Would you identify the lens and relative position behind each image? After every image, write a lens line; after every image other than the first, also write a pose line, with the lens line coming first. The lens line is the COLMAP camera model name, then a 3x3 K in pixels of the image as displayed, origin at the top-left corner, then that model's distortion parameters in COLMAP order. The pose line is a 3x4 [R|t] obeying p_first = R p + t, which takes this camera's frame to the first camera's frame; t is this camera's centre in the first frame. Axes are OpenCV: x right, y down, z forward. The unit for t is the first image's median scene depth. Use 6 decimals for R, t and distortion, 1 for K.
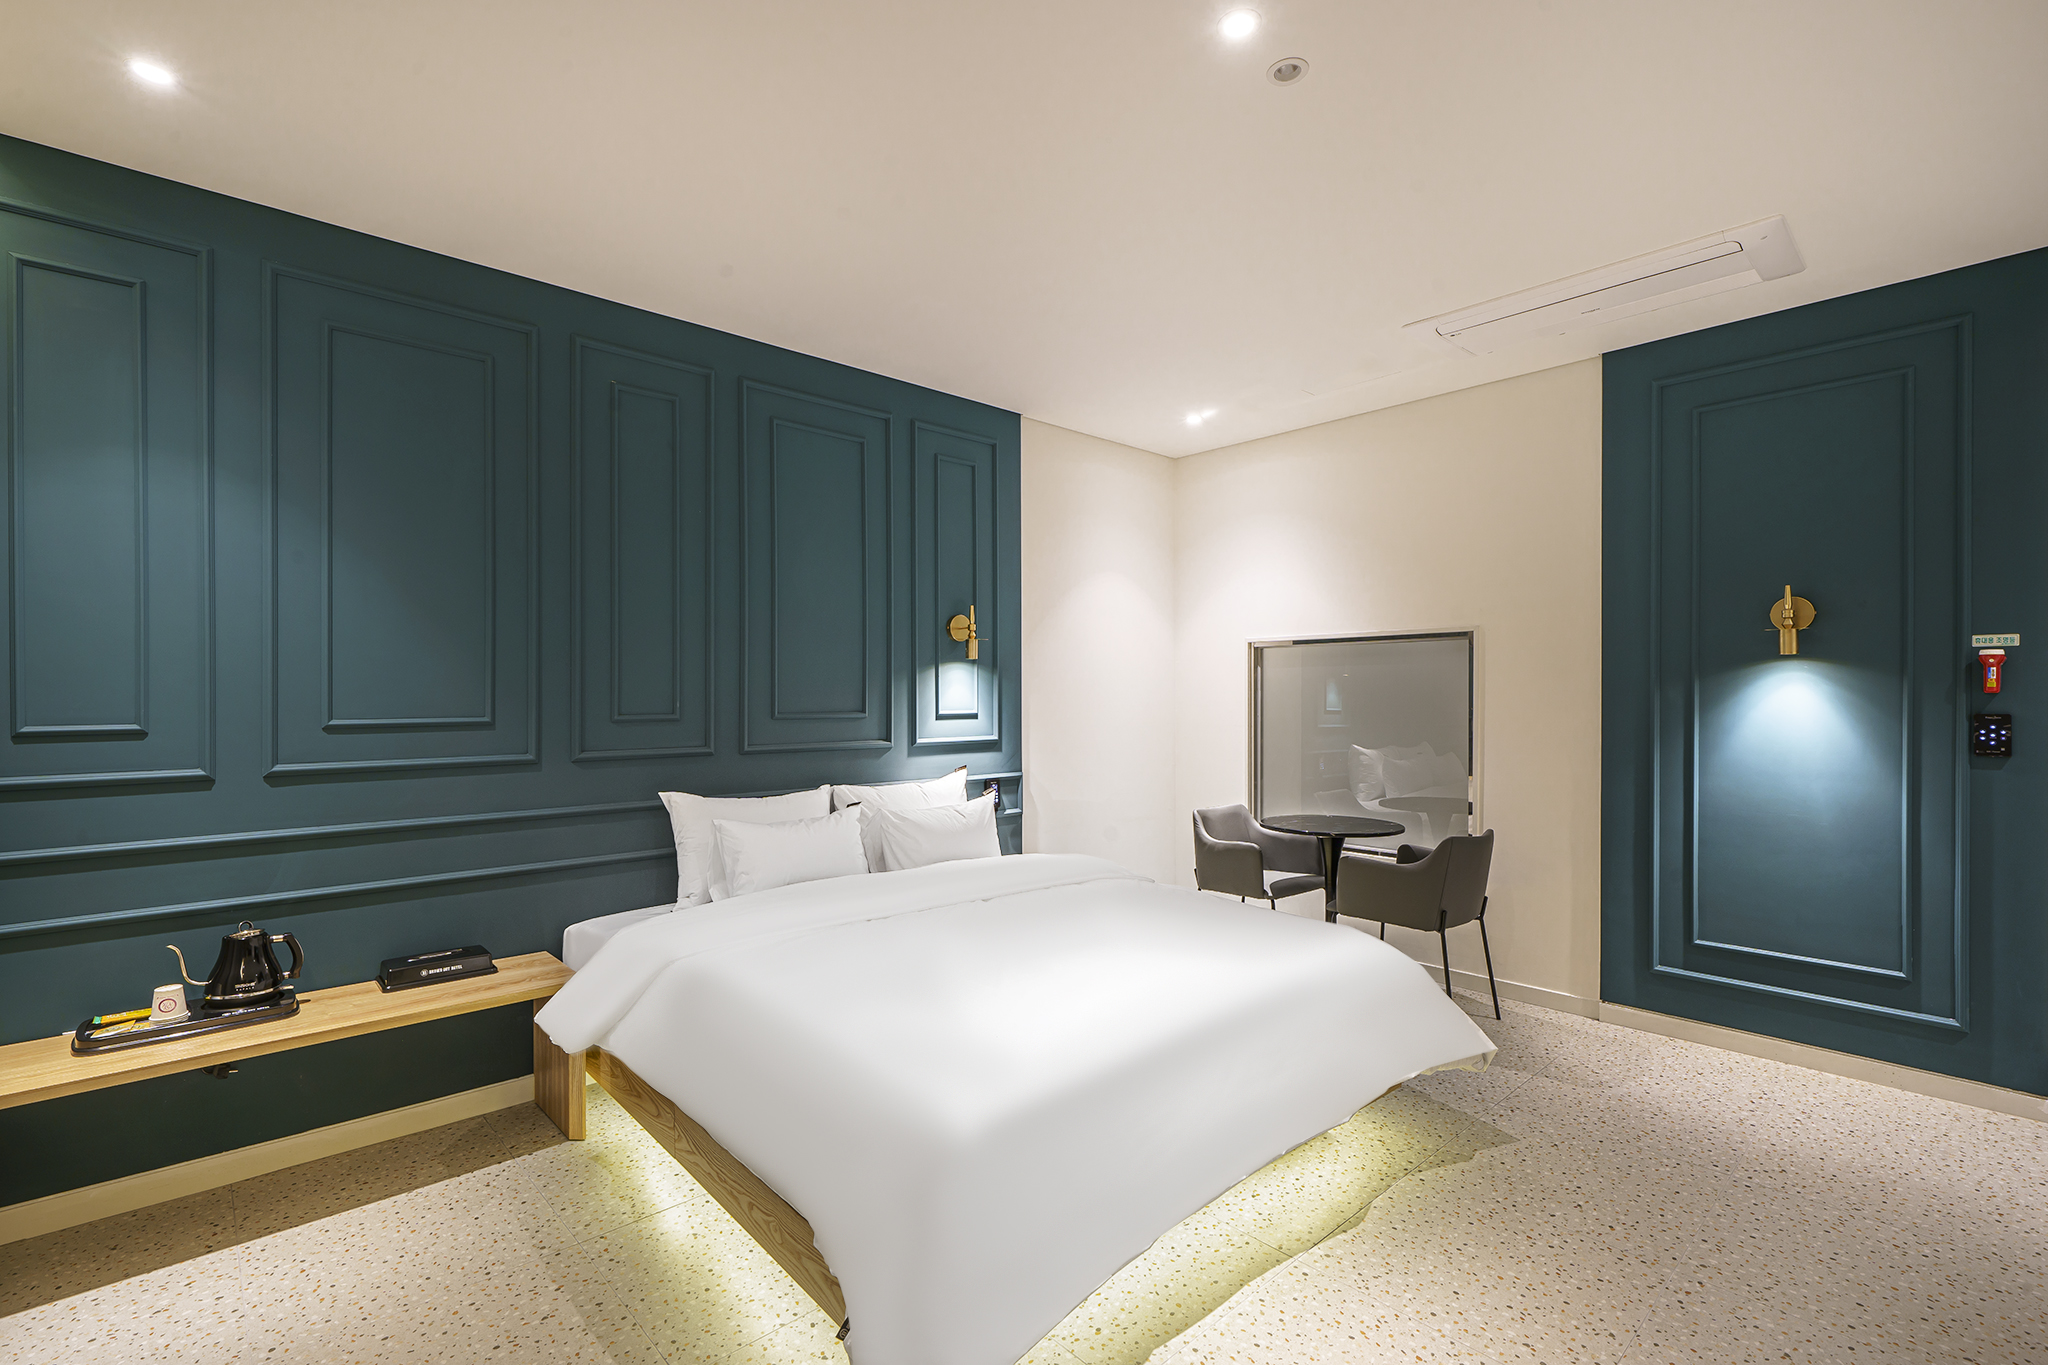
lens RADIAL K [[926.7, 0, 1025.6], [0, 926.7, 696.8], [0, 0, 1]] dist [0.009954, 0.000459]
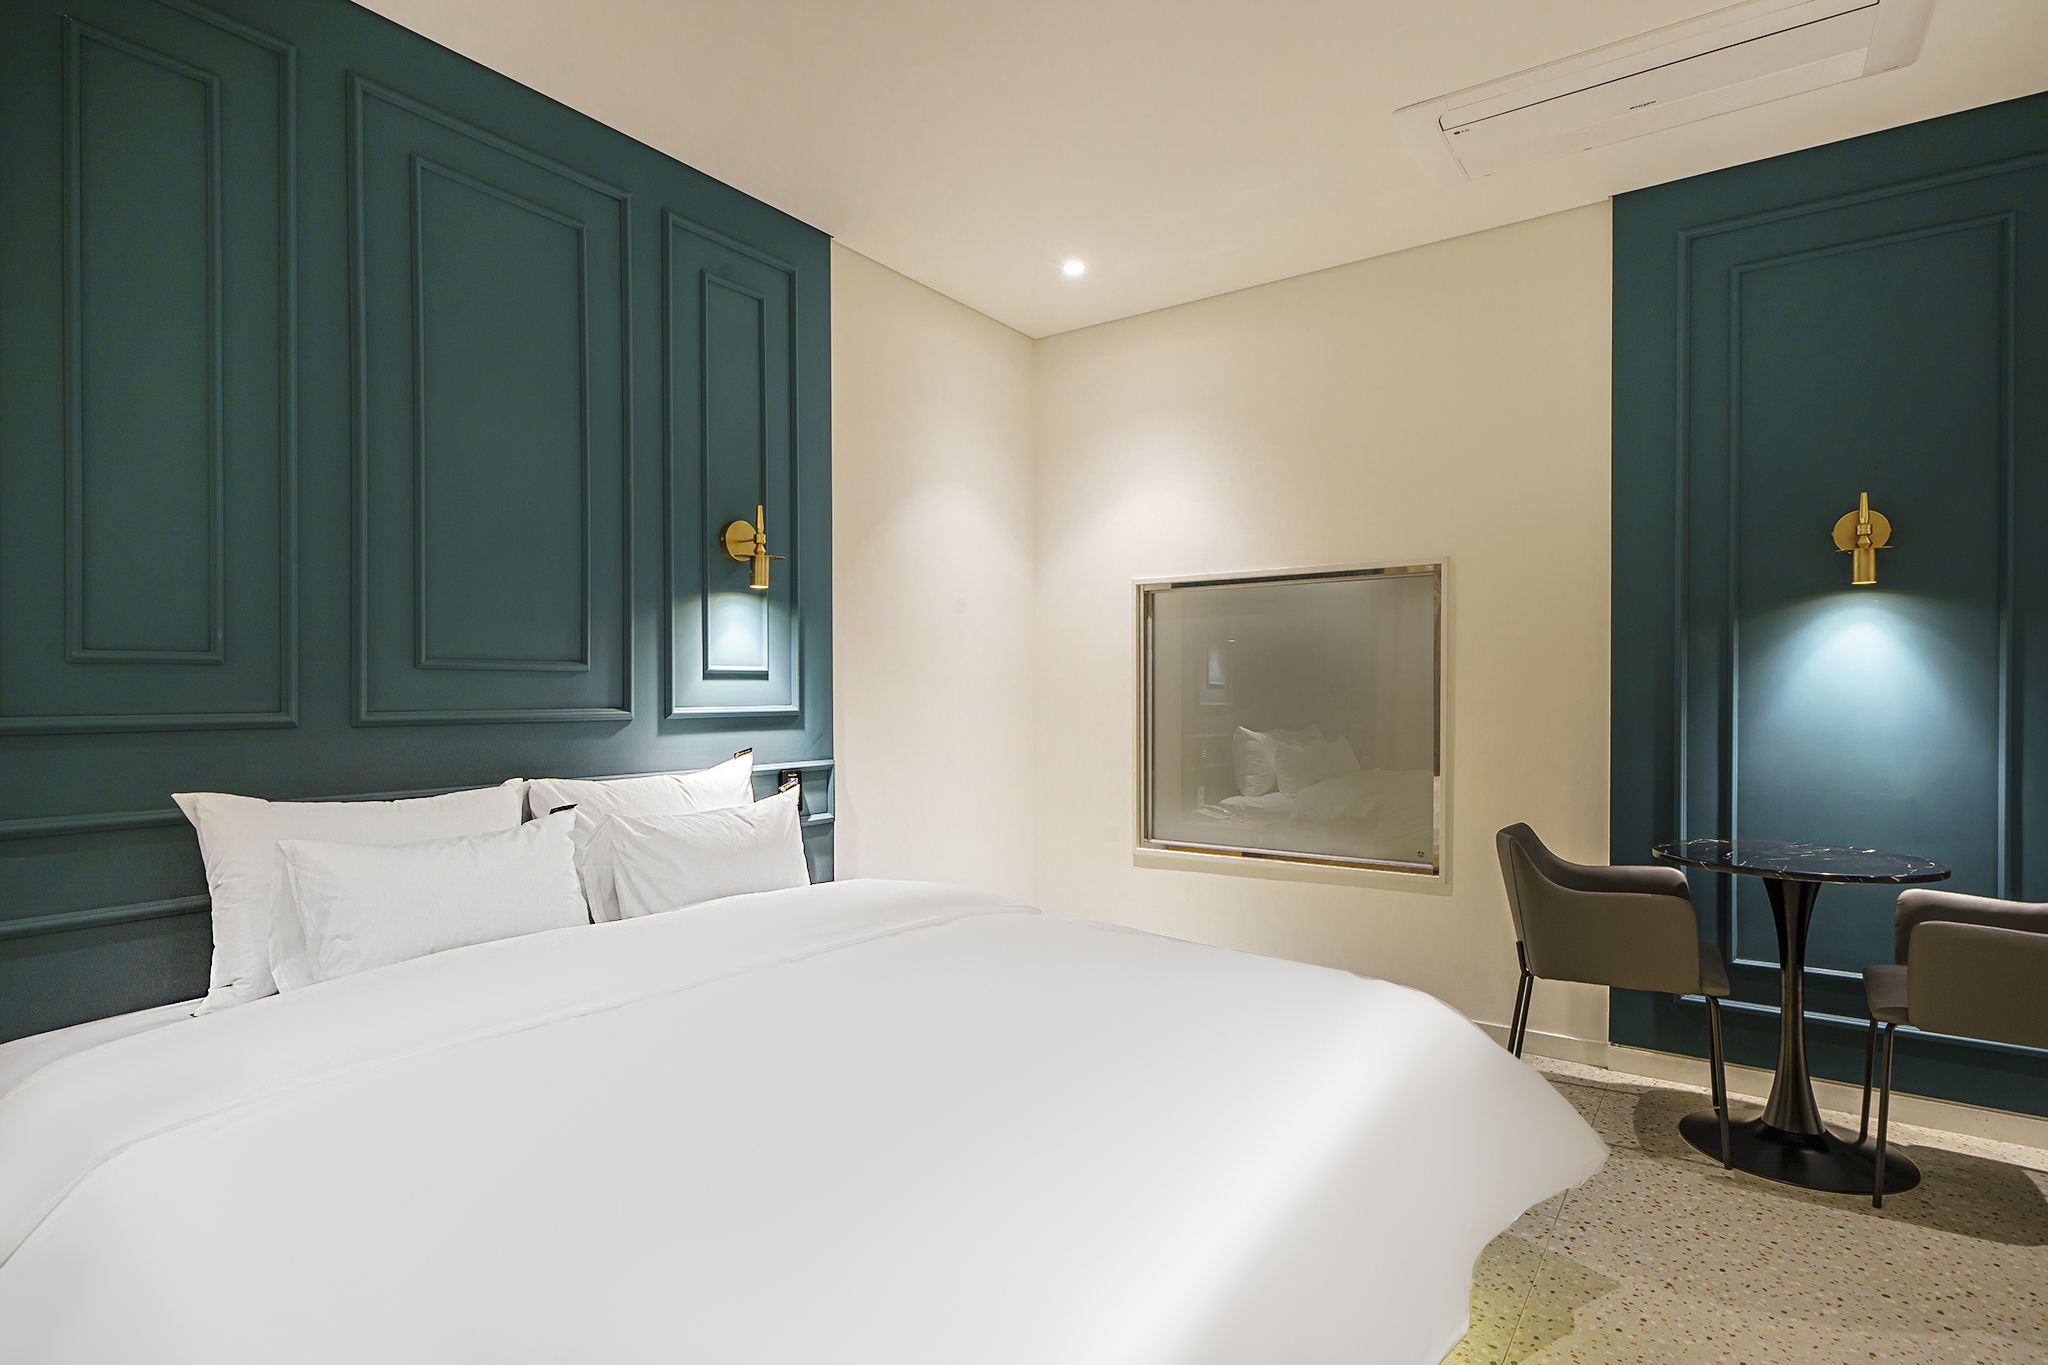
lens RADIAL K [[1046.5, 0, 1021.3], [0, 1046.5, 698.6], [0, 0, 1]] dist [0.007068, 0.000413]
pose [[0.978703, -0.001760, 0.205275, -0.030316], [0.000785, 0.999988, 0.004827, 0.036772], [-0.205281, -0.004563, 0.978692, 0.243488]]
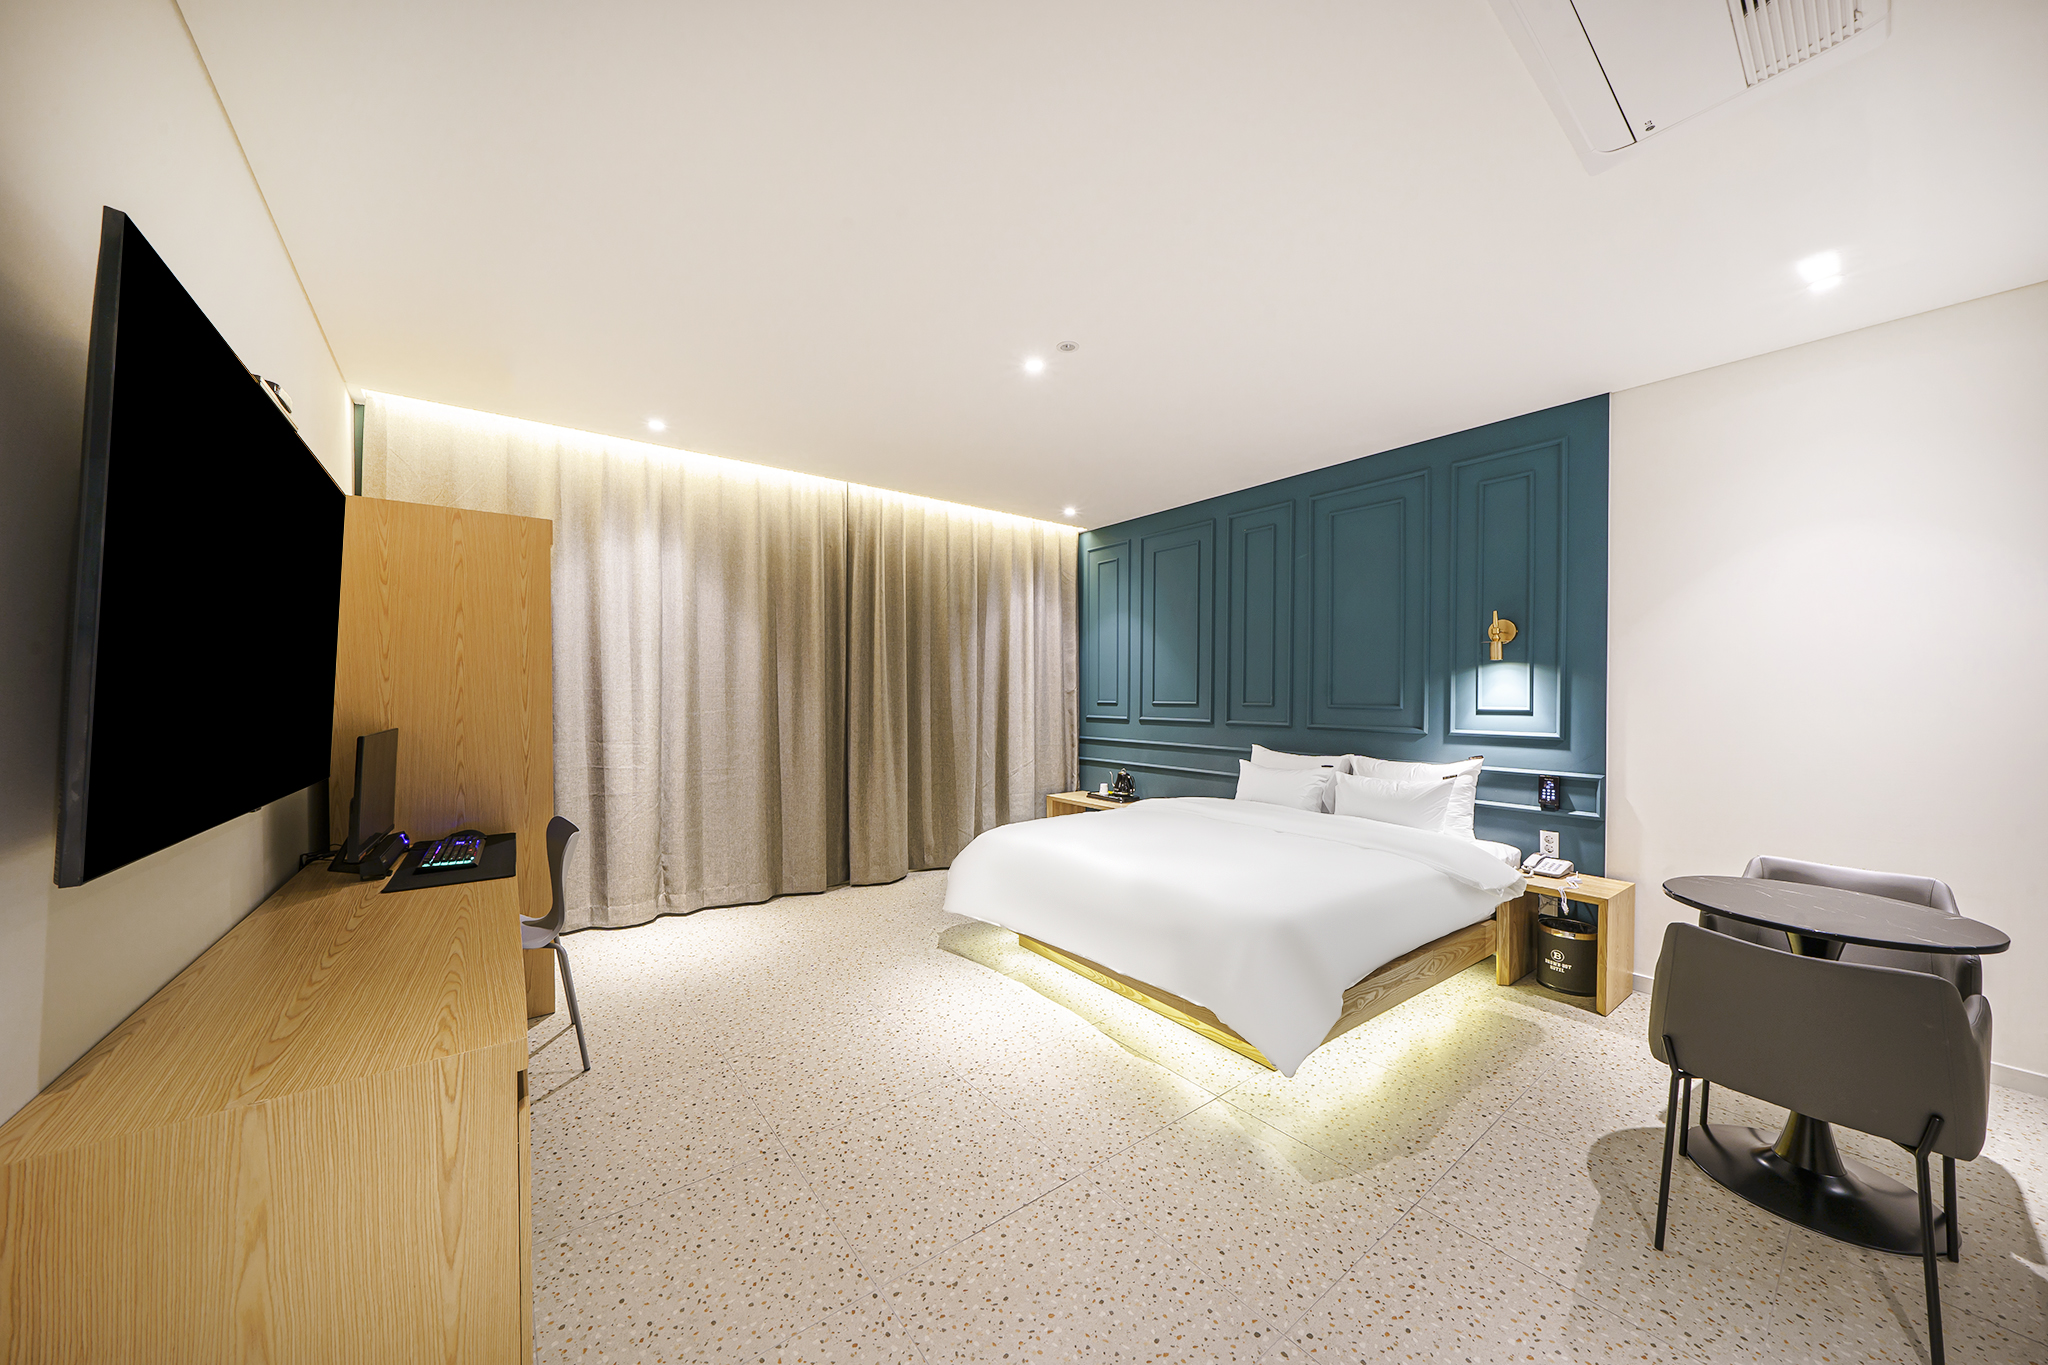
lens RADIAL K [[697.9, 0, 1021.7], [0, 697.9, 697.8], [0, 0, 1]] dist [-0.001092, -0.000120]
pose [[-0.086877, 0.004755, -0.996208, 0.848338], [-0.010038, 0.999934, 0.005648, 0.005363], [0.996169, 0.010490, -0.086823, 0.537816]]
